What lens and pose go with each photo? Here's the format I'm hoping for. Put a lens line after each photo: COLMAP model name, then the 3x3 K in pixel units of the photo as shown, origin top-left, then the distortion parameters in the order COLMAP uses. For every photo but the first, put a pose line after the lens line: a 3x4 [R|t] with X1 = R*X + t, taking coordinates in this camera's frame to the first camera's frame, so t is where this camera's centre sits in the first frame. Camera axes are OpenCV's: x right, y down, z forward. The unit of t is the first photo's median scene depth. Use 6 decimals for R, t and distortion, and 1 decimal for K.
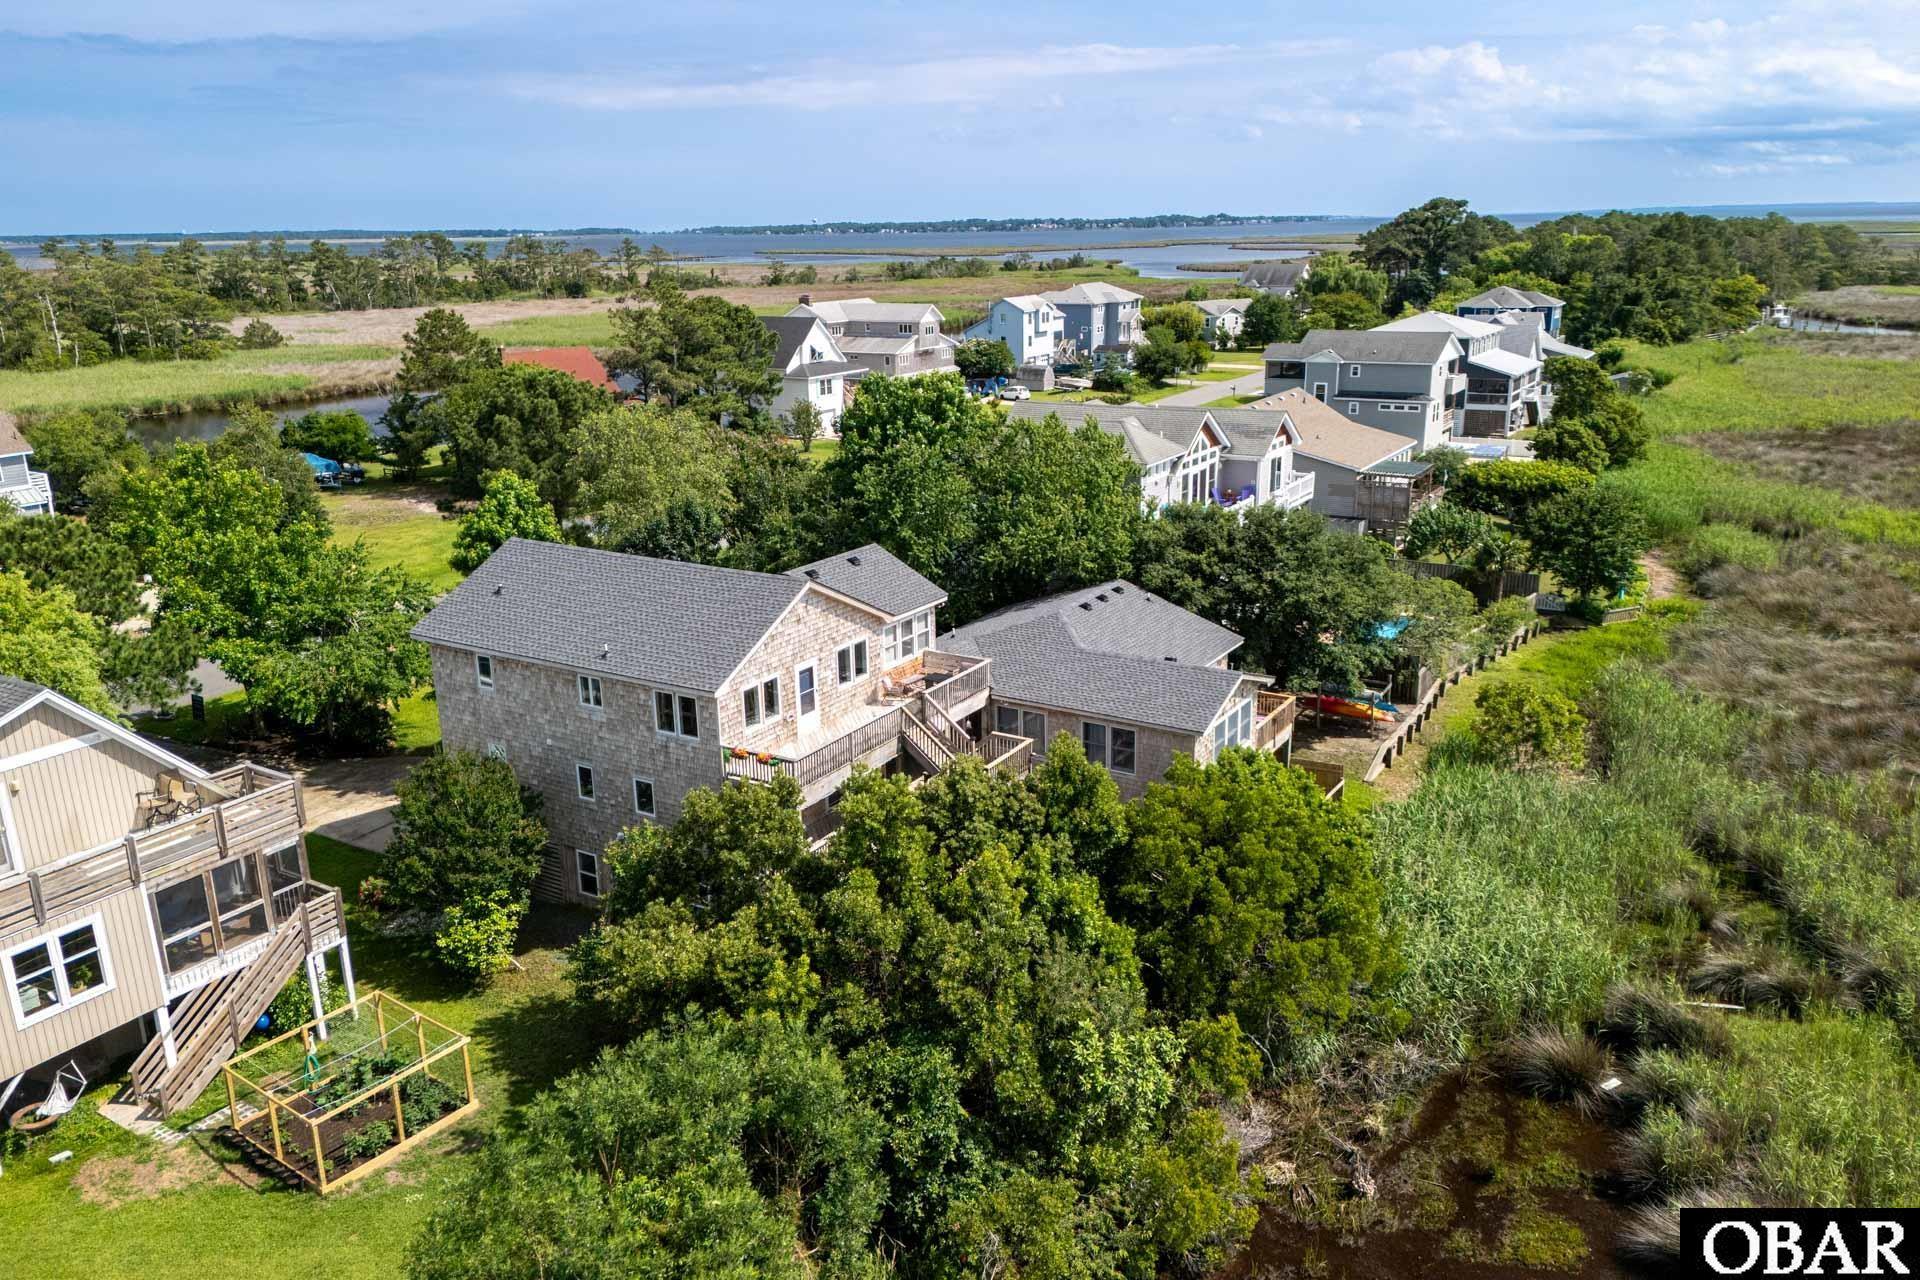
lens RADIAL K [[1412.4, 0, 960.0], [0, 1412.4, 640.0], [0, 0, 1]] dist [0.072440, -0.068591]
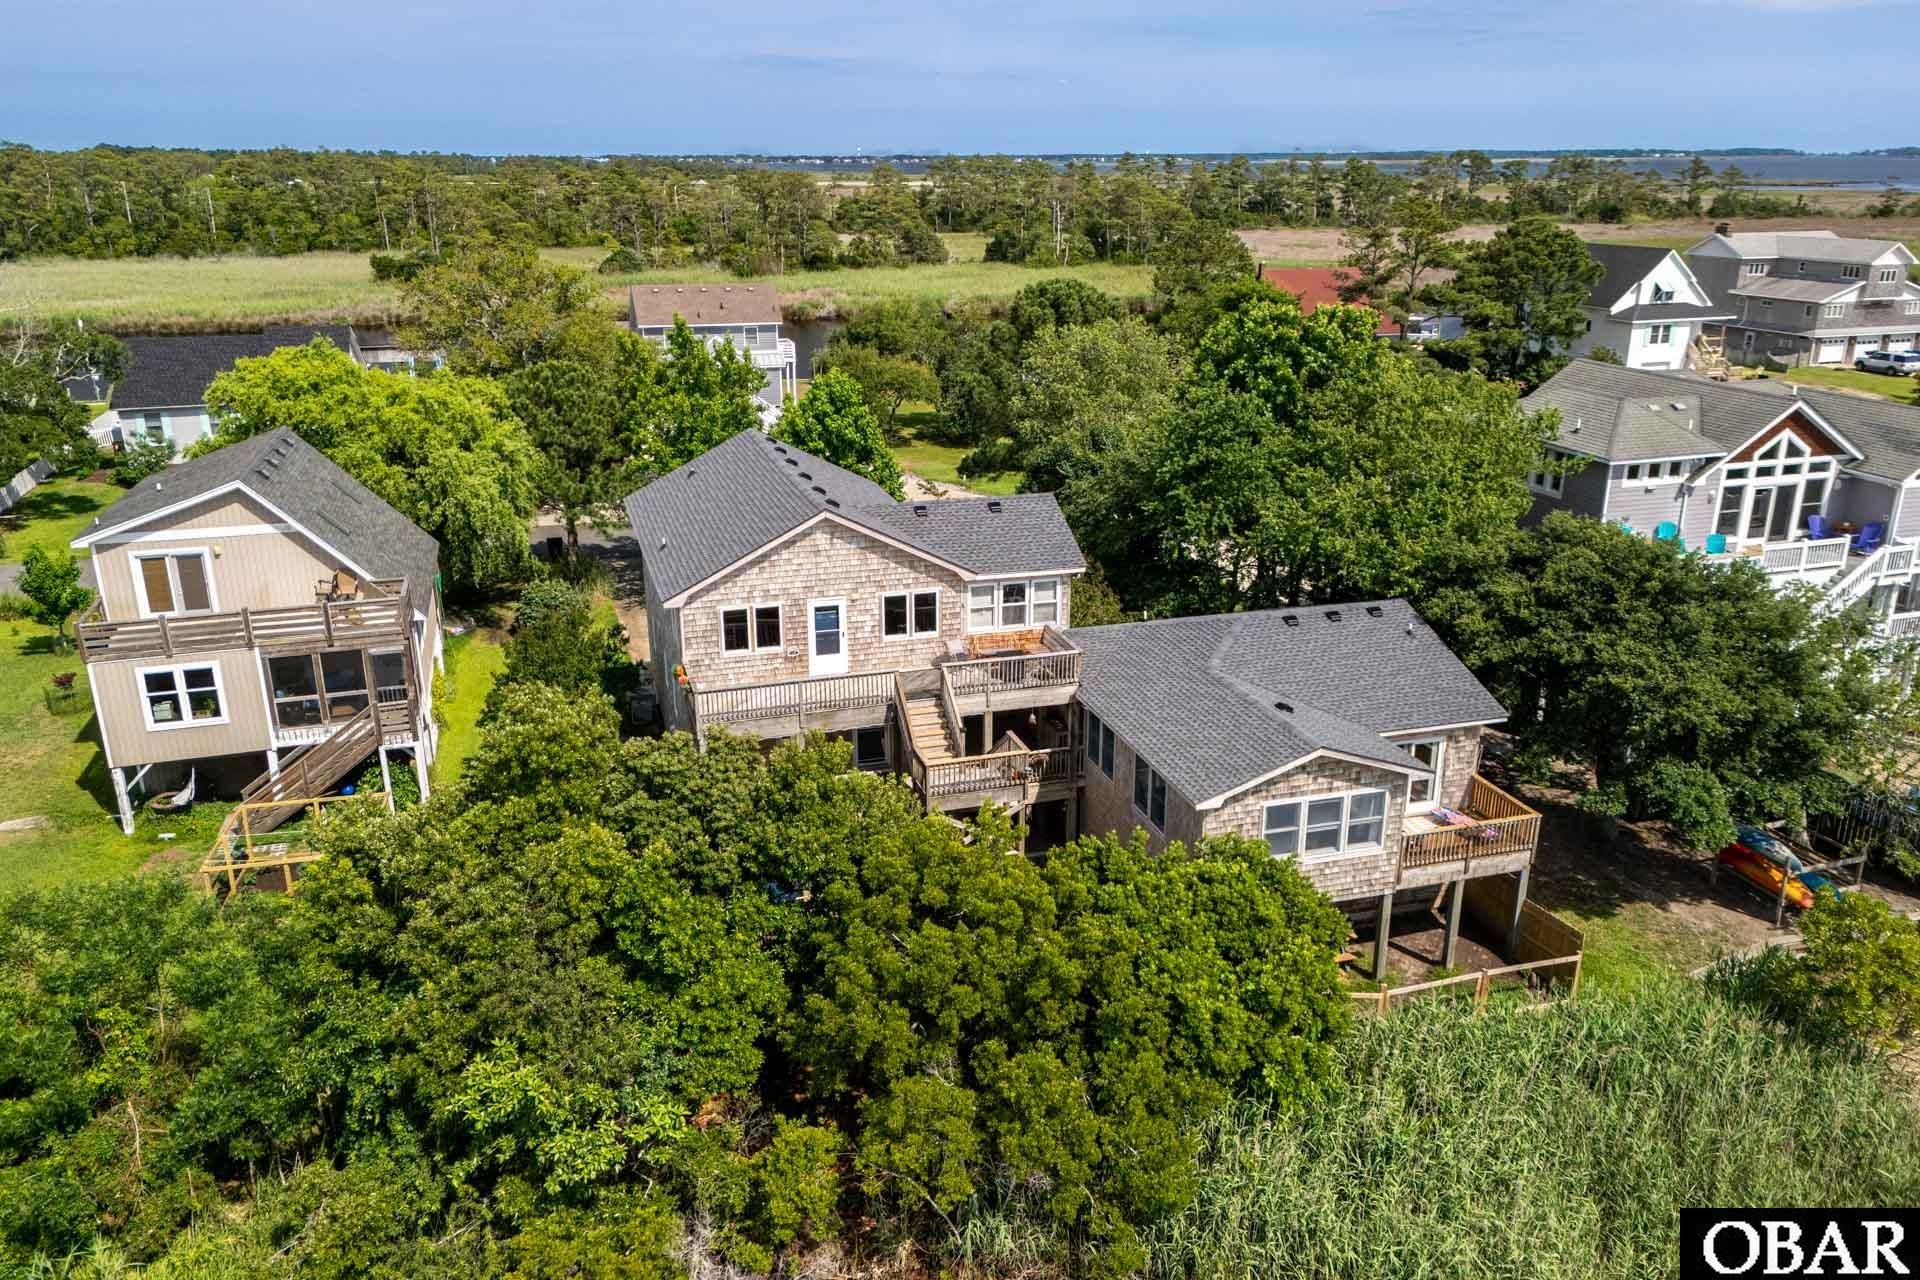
lens RADIAL K [[1412.4, 0, 960.0], [0, 1412.4, 640.0], [0, 0, 1]] dist [0.072440, -0.068591]
pose [[0.748814, 0.229114, -0.621920, 0.316808], [-0.197846, 0.972838, 0.120178, -0.051220], [0.632562, 0.033053, 0.773804, 0.210677]]
